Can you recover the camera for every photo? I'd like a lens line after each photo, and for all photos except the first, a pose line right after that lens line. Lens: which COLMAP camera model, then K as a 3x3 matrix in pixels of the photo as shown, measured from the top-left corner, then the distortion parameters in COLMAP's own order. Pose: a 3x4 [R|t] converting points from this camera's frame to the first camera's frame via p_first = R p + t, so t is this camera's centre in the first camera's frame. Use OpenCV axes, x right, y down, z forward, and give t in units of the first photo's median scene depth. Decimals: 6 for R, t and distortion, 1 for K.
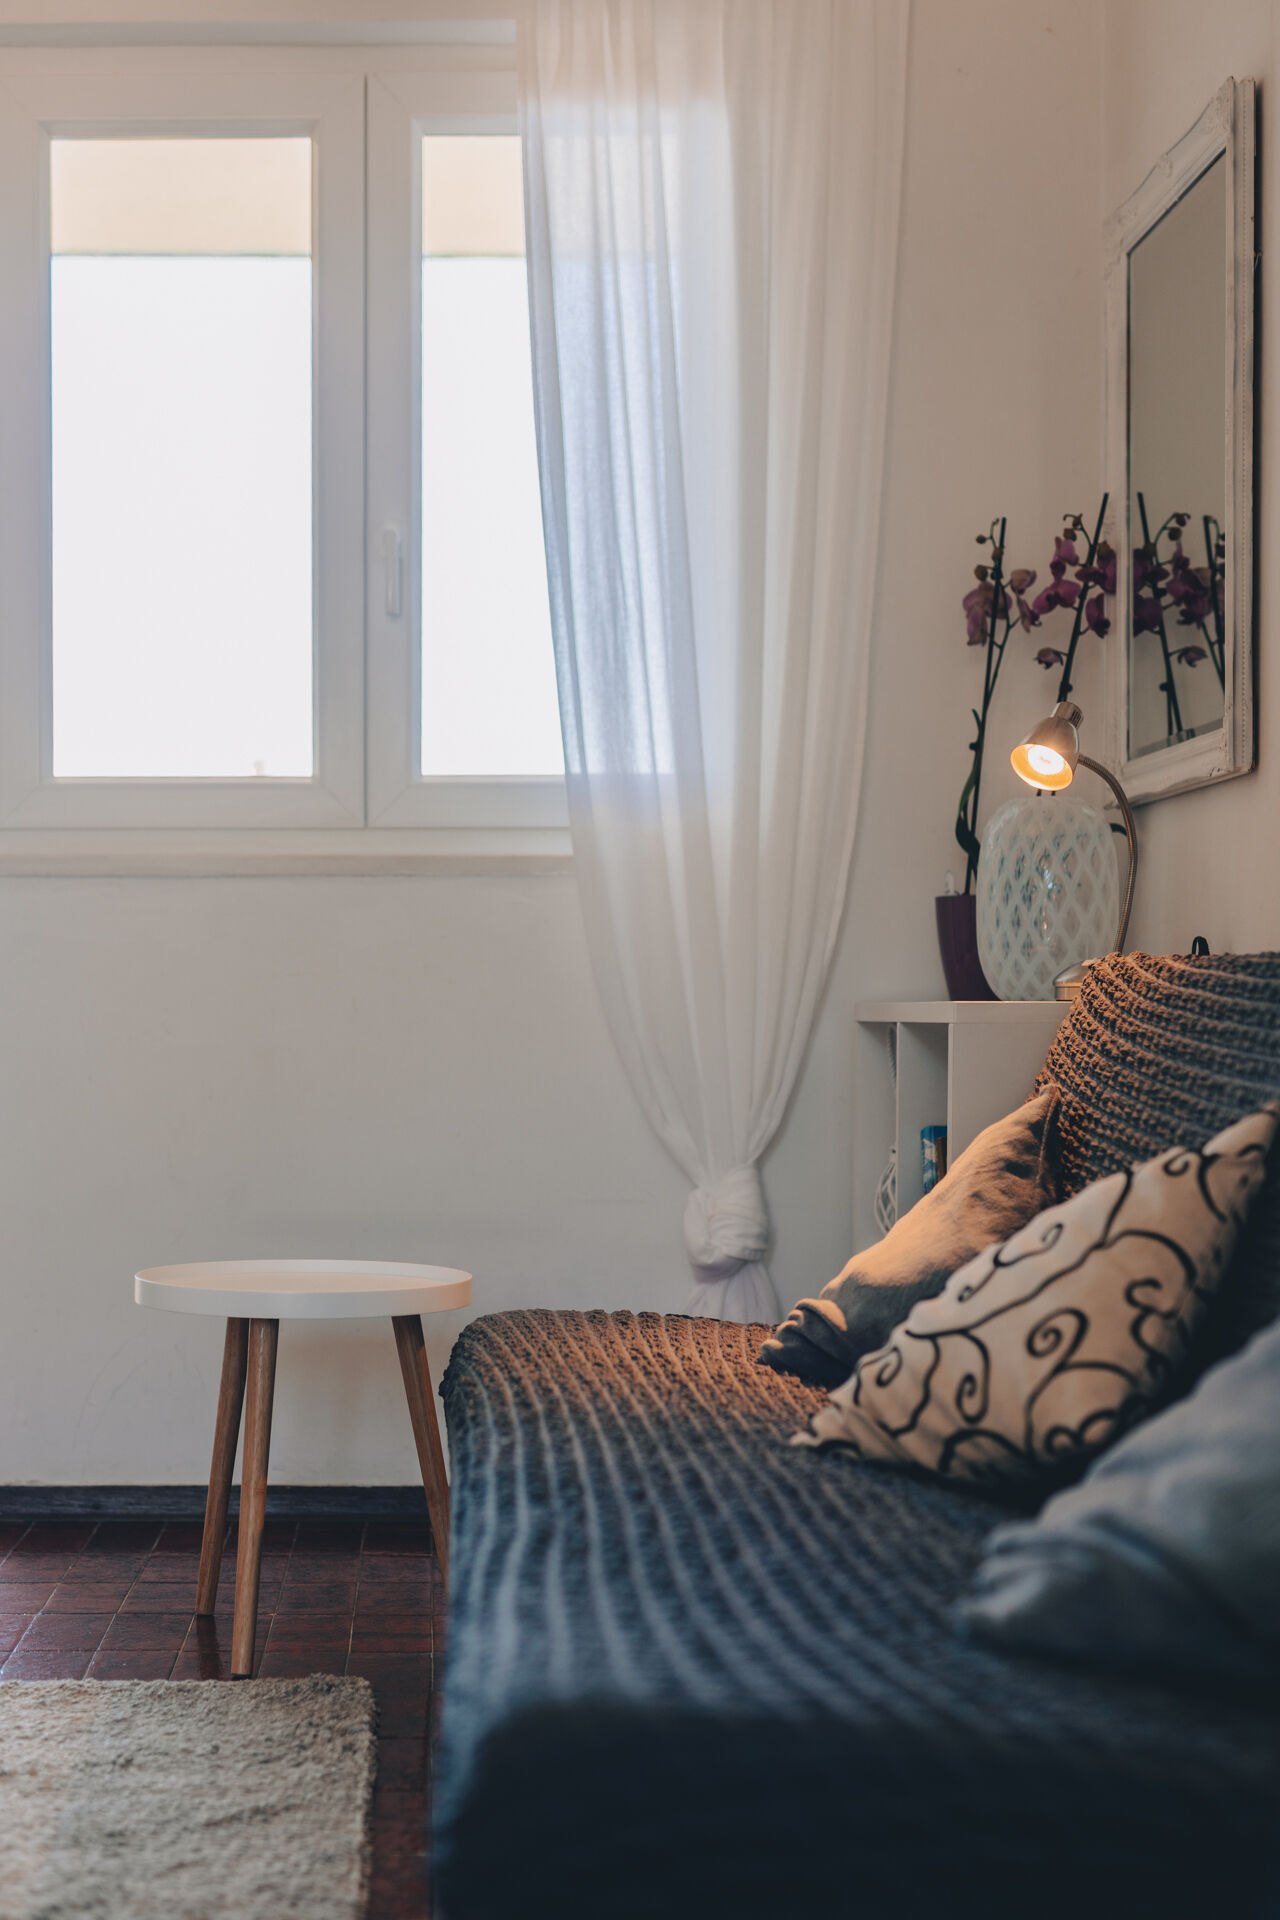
lens RADIAL K [[2863.0, 0, 549.3], [0, 2863.0, 1194.1], [0, 0, 1]] dist [0.037873, 0.000000]
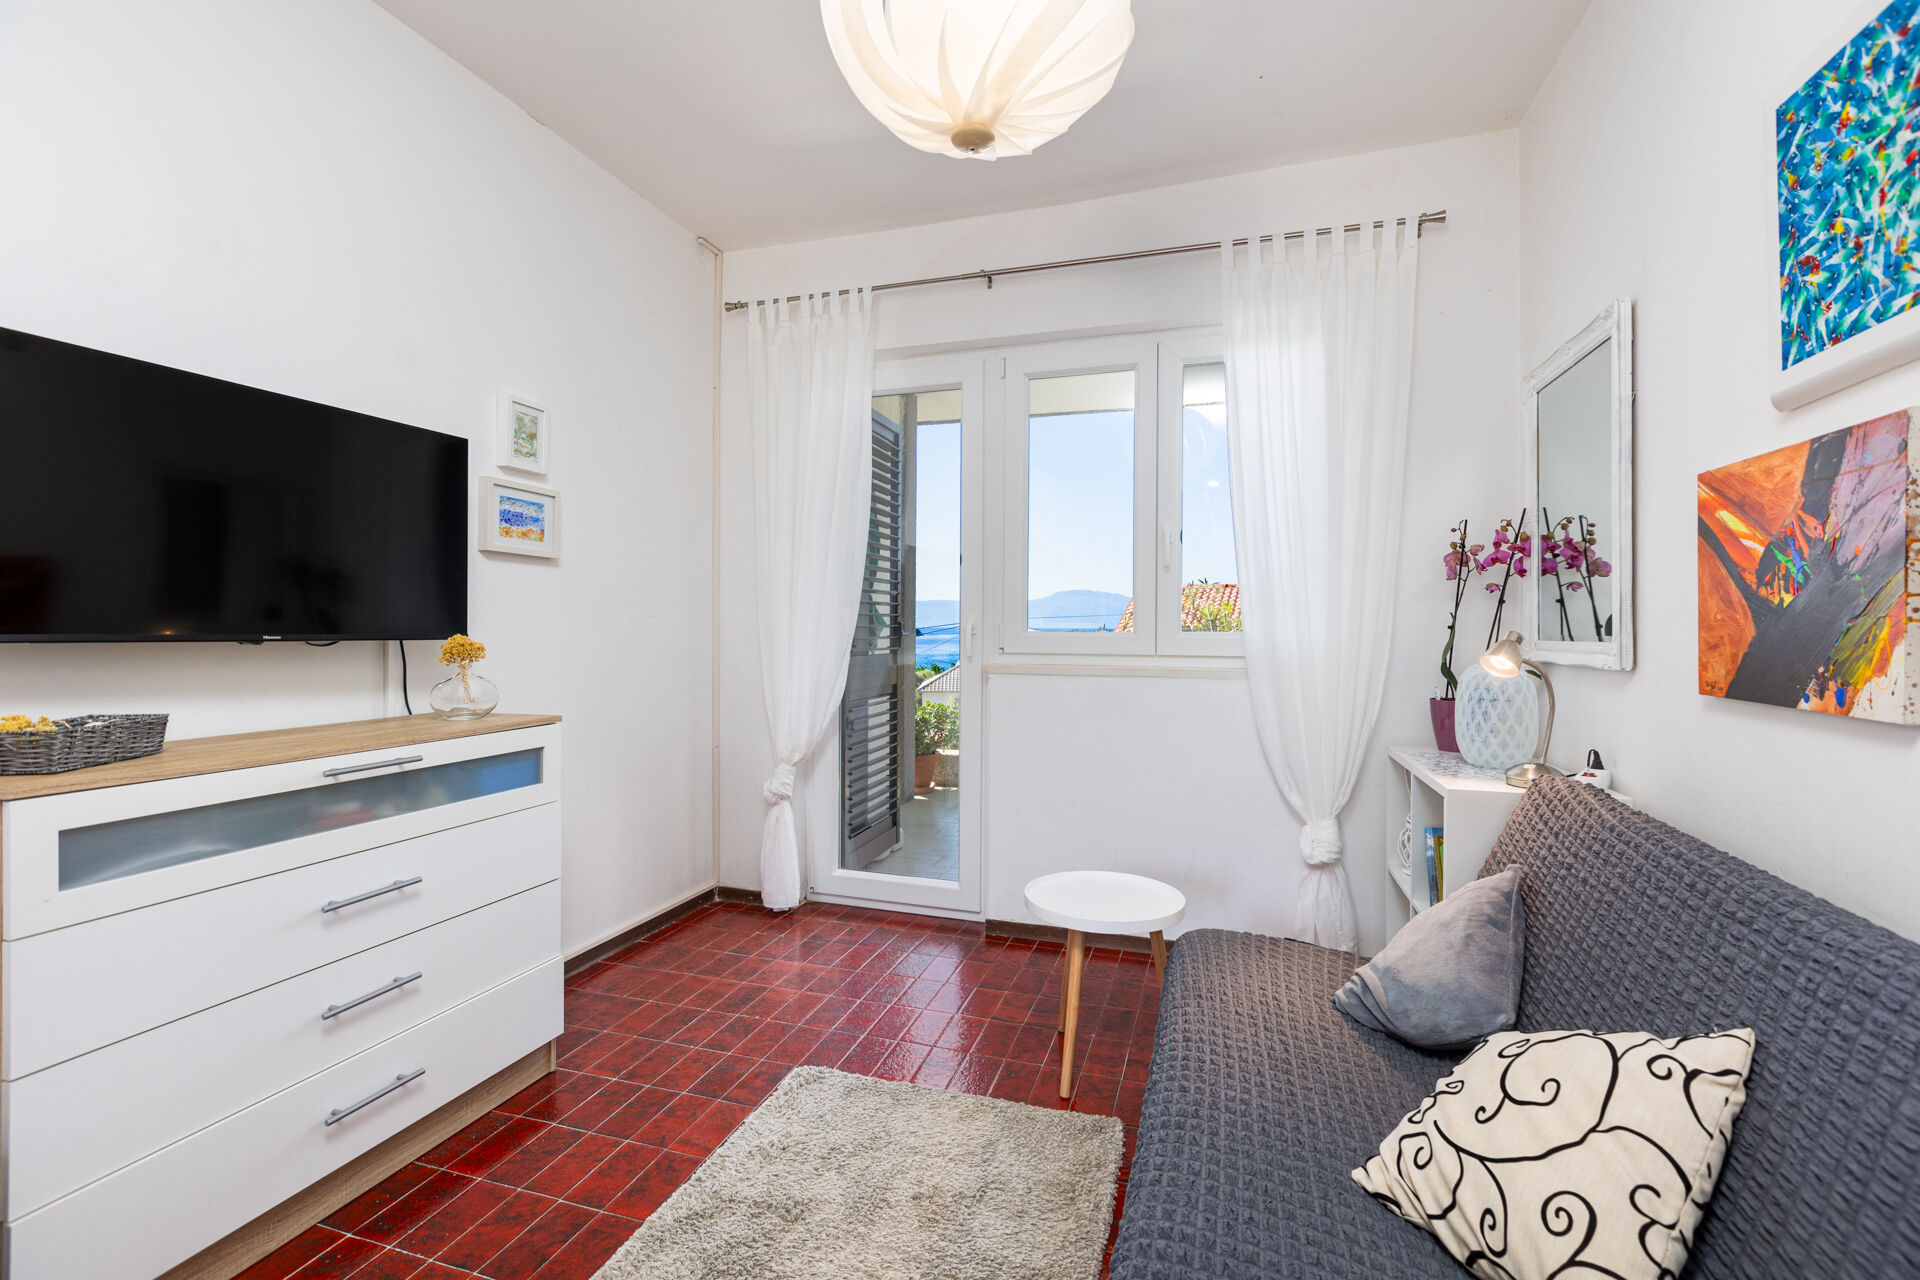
lens RADIAL K [[868.0, 0, 956.8], [0, 868.0, 630.3], [0, 0, 1]] dist [0.005391, -0.001714]
pose [[0.940692, 0.007809, -0.339172, 0.025324], [-0.027683, 0.998168, -0.053797, -0.113285], [0.338130, 0.059996, 0.939185, 0.291437]]
